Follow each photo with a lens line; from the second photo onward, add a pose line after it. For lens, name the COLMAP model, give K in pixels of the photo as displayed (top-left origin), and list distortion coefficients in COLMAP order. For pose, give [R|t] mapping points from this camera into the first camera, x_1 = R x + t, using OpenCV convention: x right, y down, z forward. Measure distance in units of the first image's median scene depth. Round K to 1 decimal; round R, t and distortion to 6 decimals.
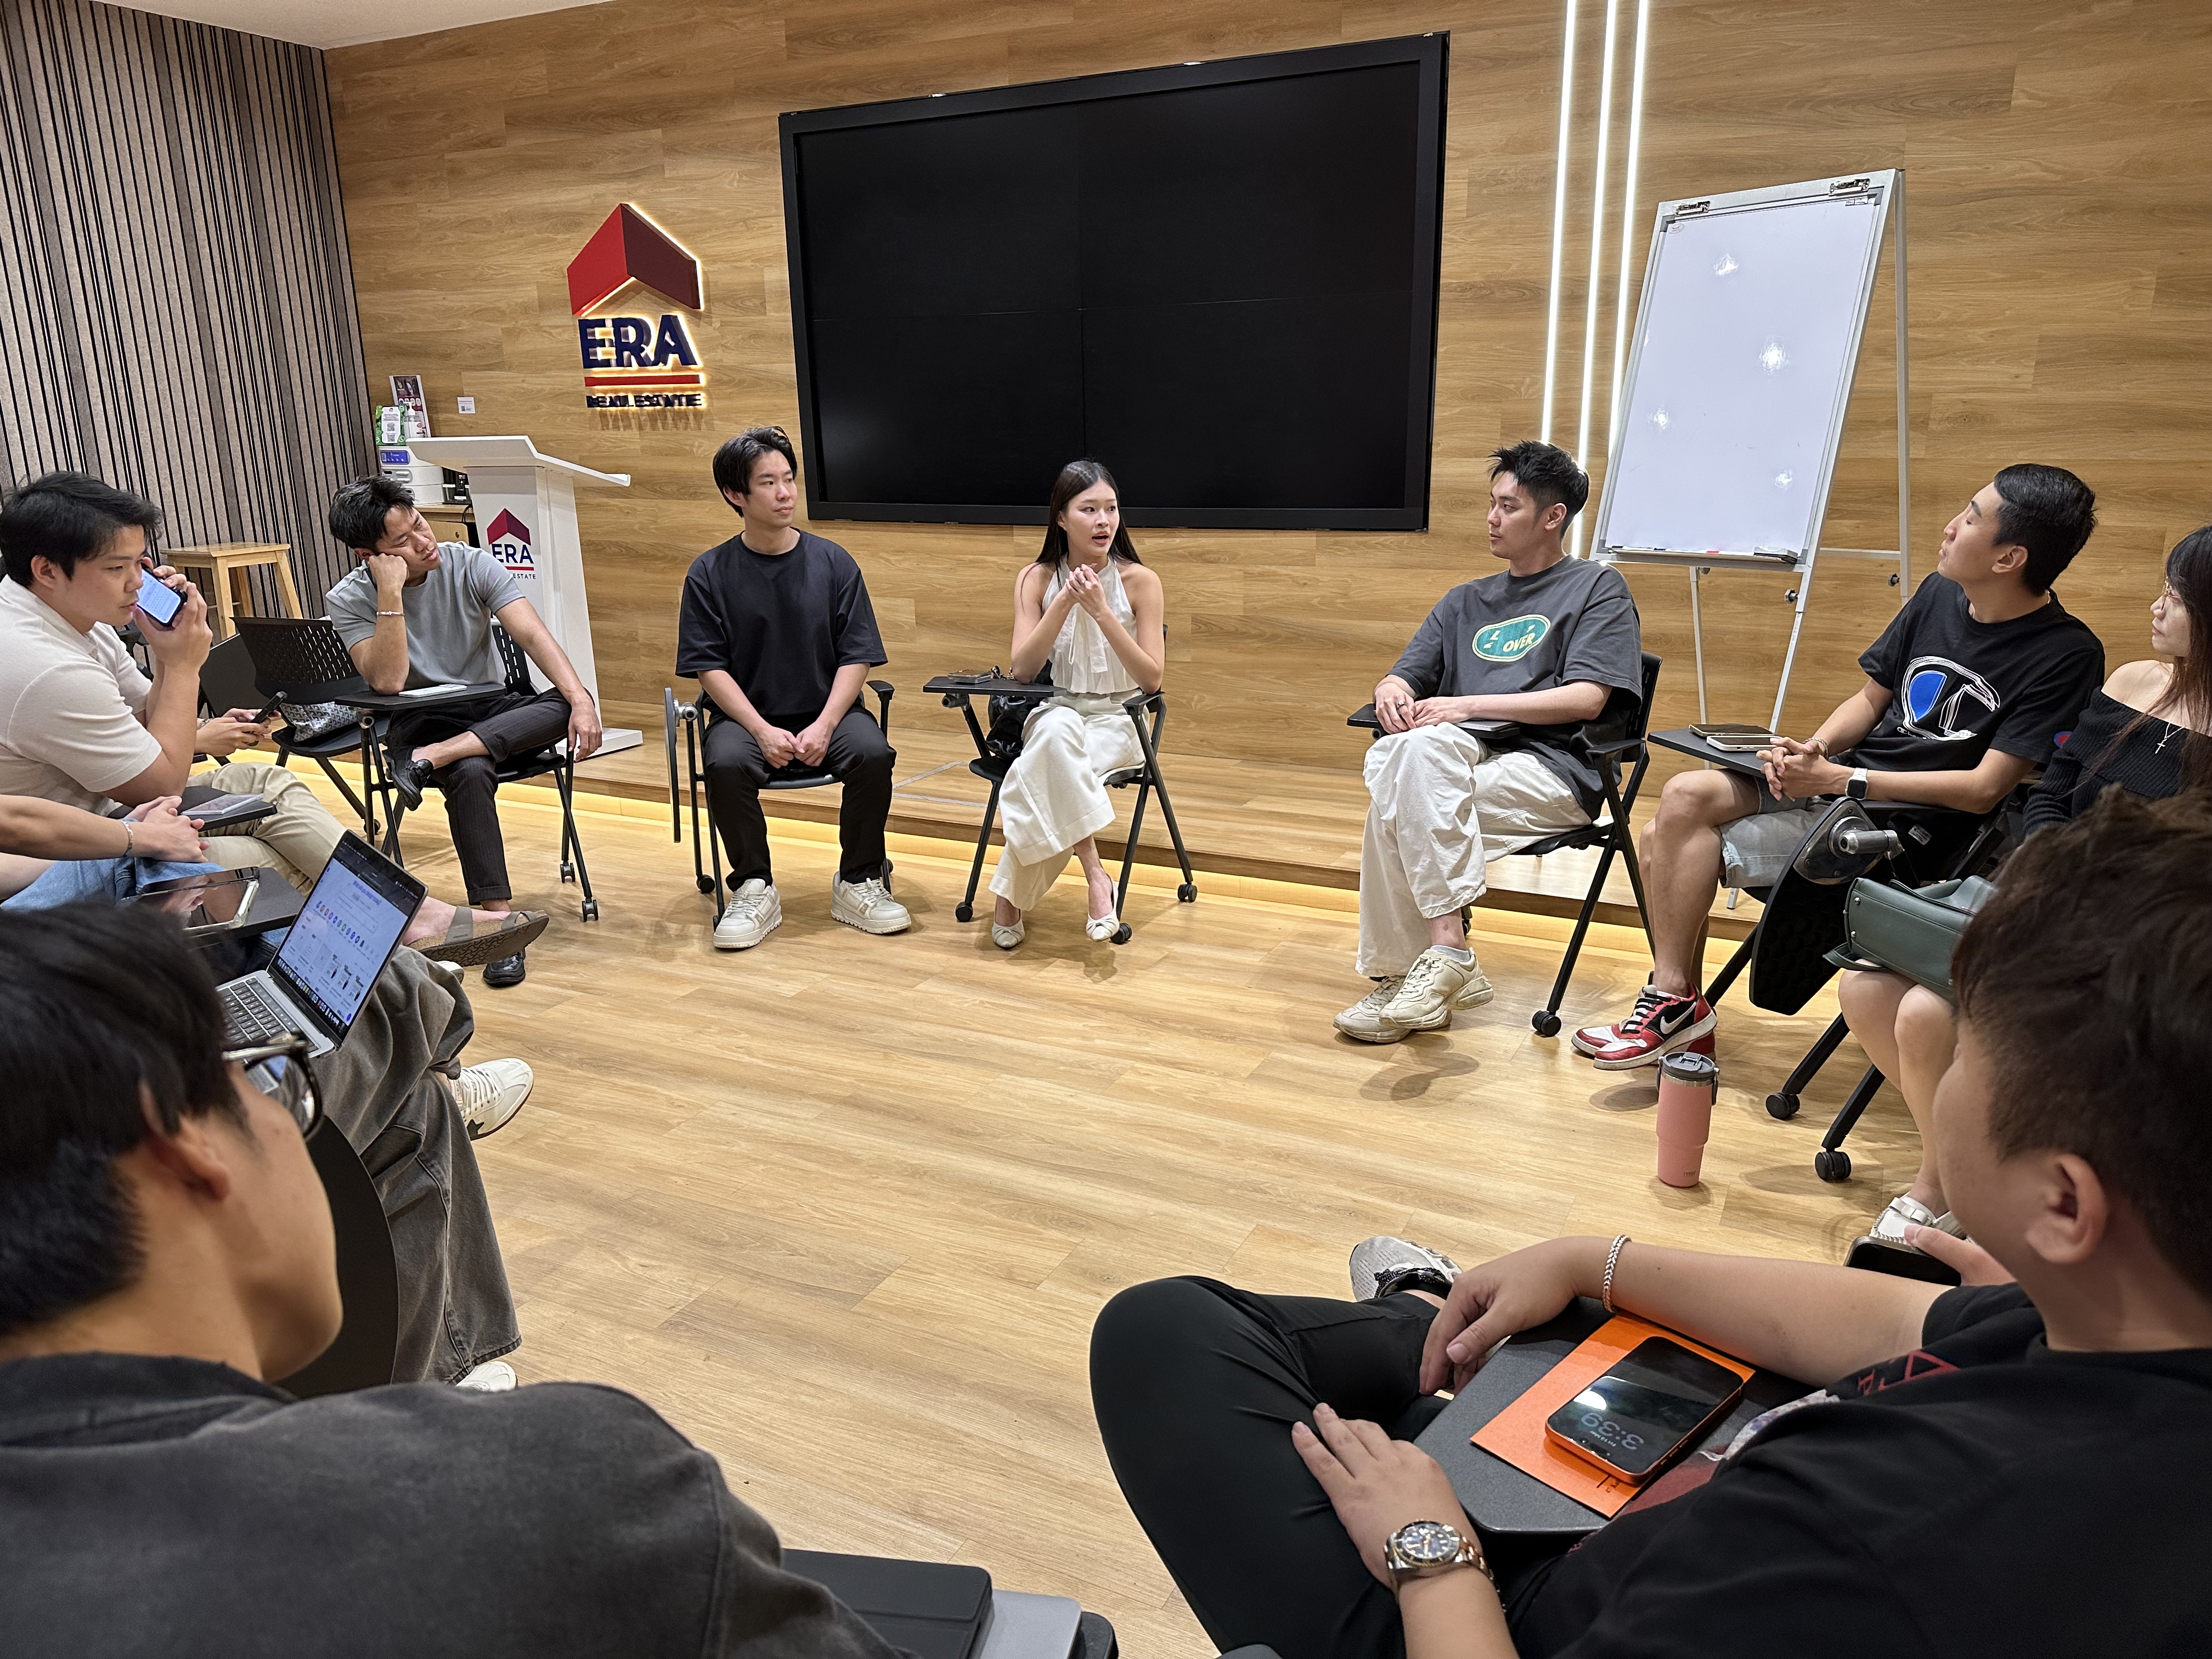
lens RADIAL K [[1541.6, 0, 1106.1], [0, 1541.6, 833.7], [0, 0, 1]] dist [0.007817, -0.011258]
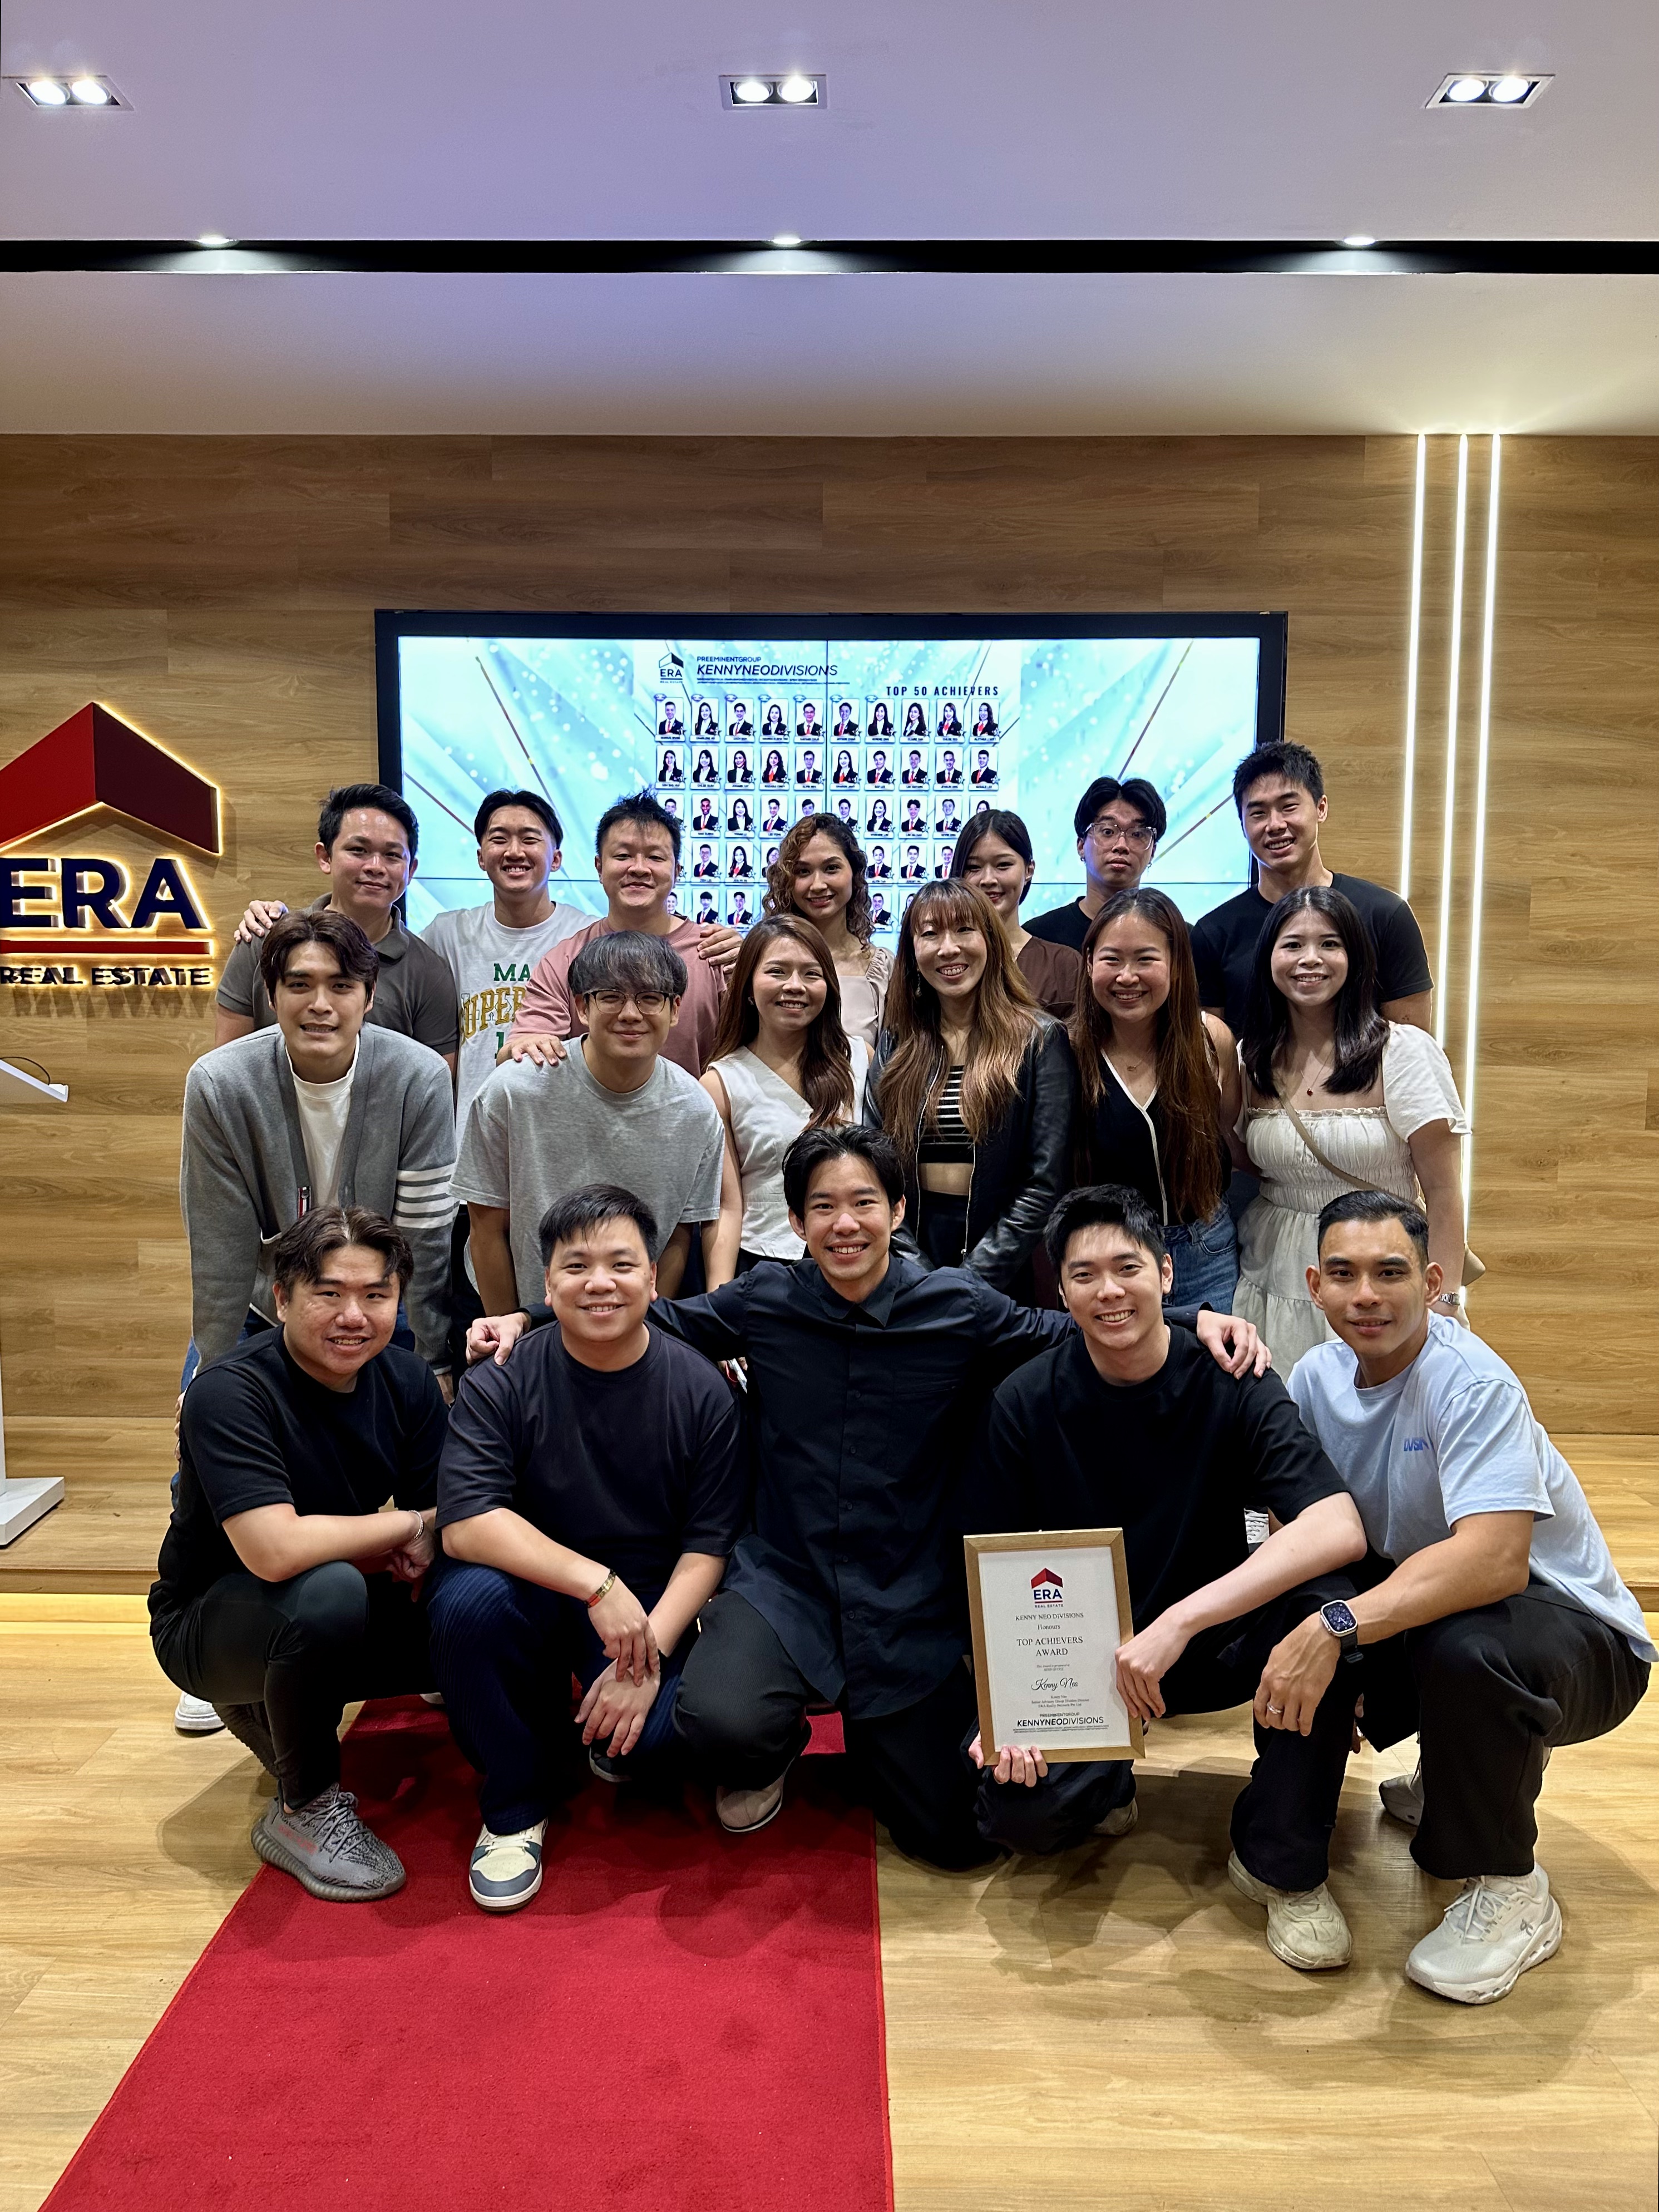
lens RADIAL K [[1541.6, 0, 830.3], [0, 1541.6, 1101.3], [0, 0, 1]] dist [0.007817, -0.011258]
pose [[0.898422, -0.014686, 0.438887, -0.325372], [0.097002, 0.981389, -0.165728, -0.084246], [-0.428285, 0.191467, 0.883126, 0.278029]]
